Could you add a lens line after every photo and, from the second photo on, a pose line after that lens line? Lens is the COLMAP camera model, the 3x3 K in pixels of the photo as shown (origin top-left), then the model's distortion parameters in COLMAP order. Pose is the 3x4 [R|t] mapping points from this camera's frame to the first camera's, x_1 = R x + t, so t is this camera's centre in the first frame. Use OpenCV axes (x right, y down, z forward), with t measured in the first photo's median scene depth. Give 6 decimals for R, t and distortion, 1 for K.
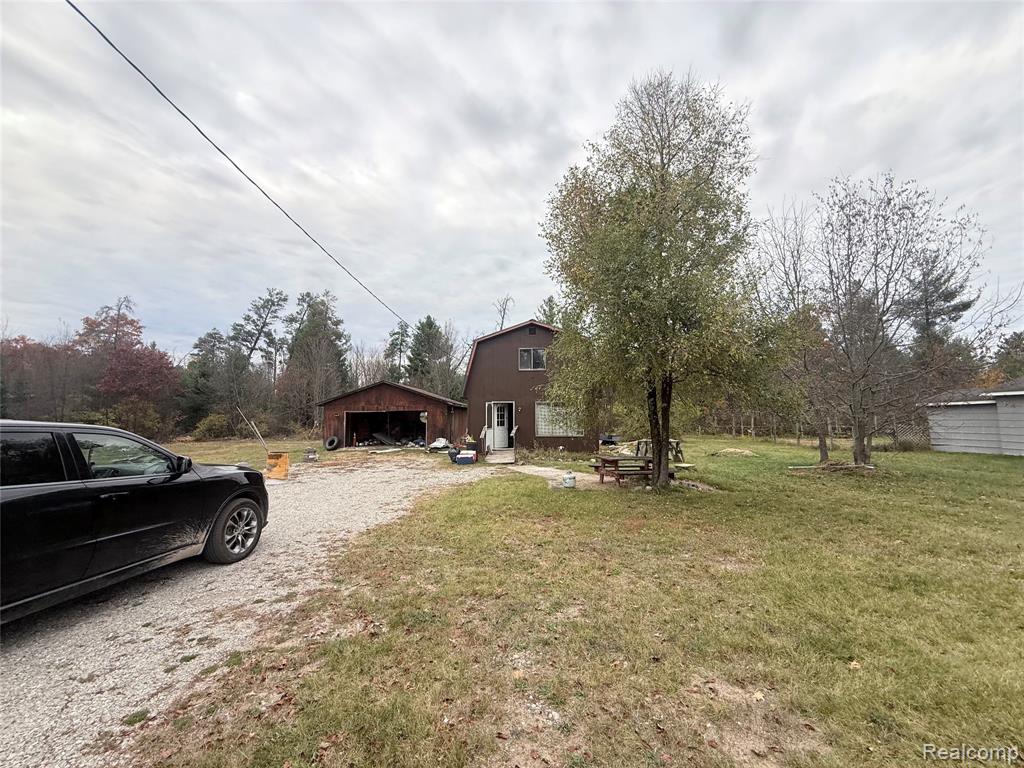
lens RADIAL K [[410.7, 0, 510.8], [0, 410.7, 386.5], [0, 0, 1]] dist [0.001284, 0.000074]
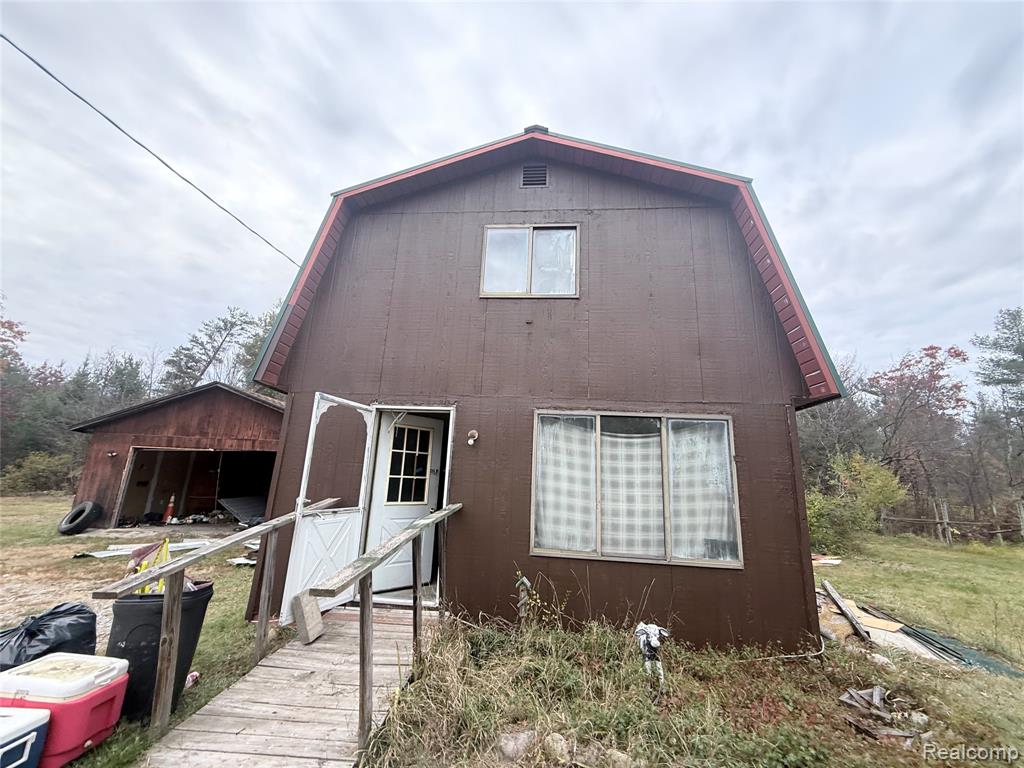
lens RADIAL K [[410.7, 0, 511.9], [0, 410.7, 382.6], [0, 0, 1]] dist [0.001284, 0.000074]
pose [[0.998217, 0.040484, -0.043864, 0.041815], [-0.047231, 0.985044, -0.165703, 0.047132], [0.036500, 0.167480, 0.985200, 0.555679]]
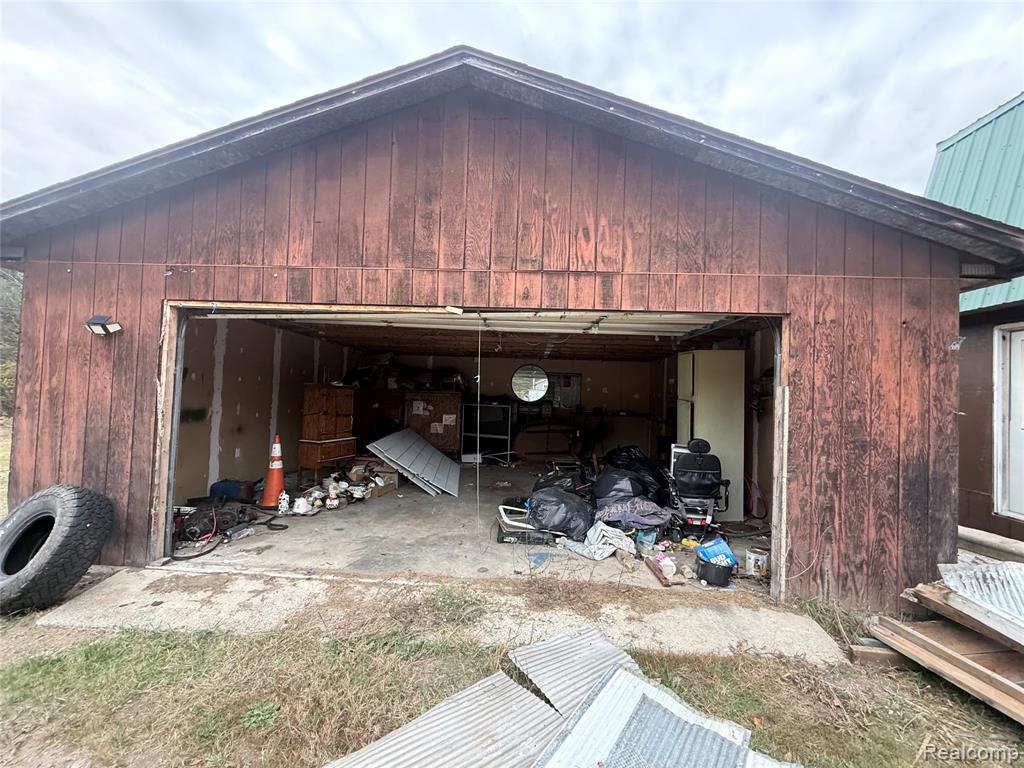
lens RADIAL K [[410.7, 0, 514.2], [0, 410.7, 384.7], [0, 0, 1]] dist [0.001284, 0.000074]
pose [[0.999246, 0.036922, 0.011995, -0.291753], [-0.037427, 0.998287, 0.044963, 0.078637], [-0.010315, -0.045378, 0.998917, 0.871720]]
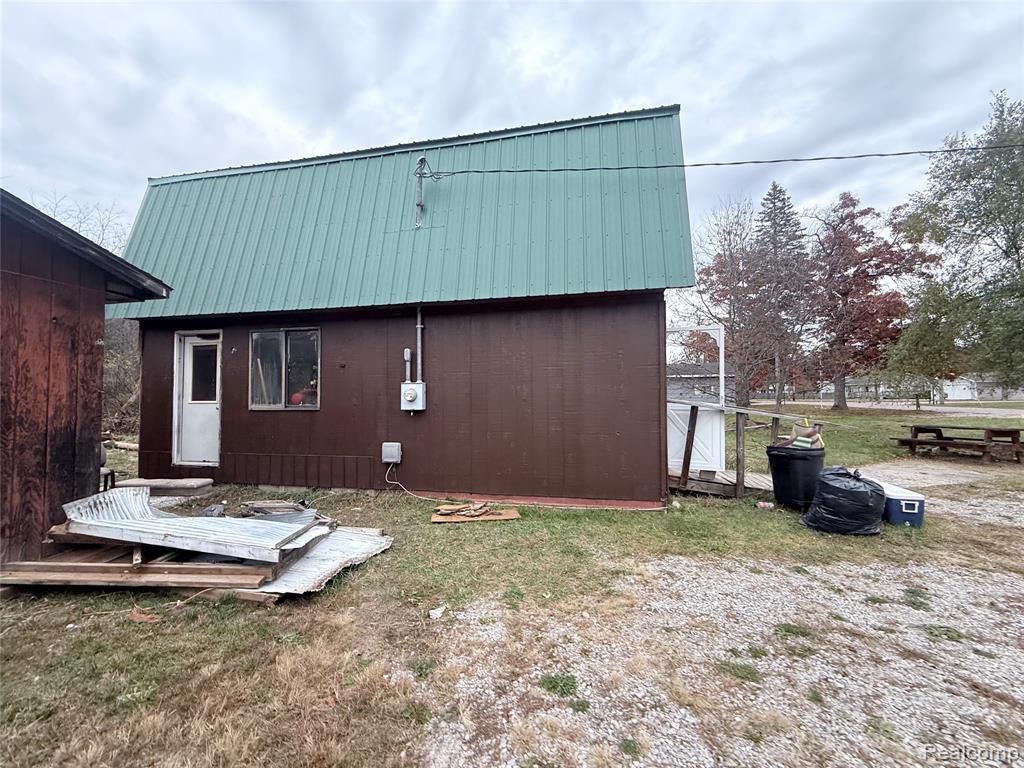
lens RADIAL K [[410.7, 0, 512.8], [0, 410.7, 383.7], [0, 0, 1]] dist [0.001284, 0.000074]
pose [[0.142691, 0.032143, 0.989245, -0.298022], [-0.072344, 0.997138, -0.021964, 0.076025], [-0.987120, -0.068432, 0.144608, 0.804051]]
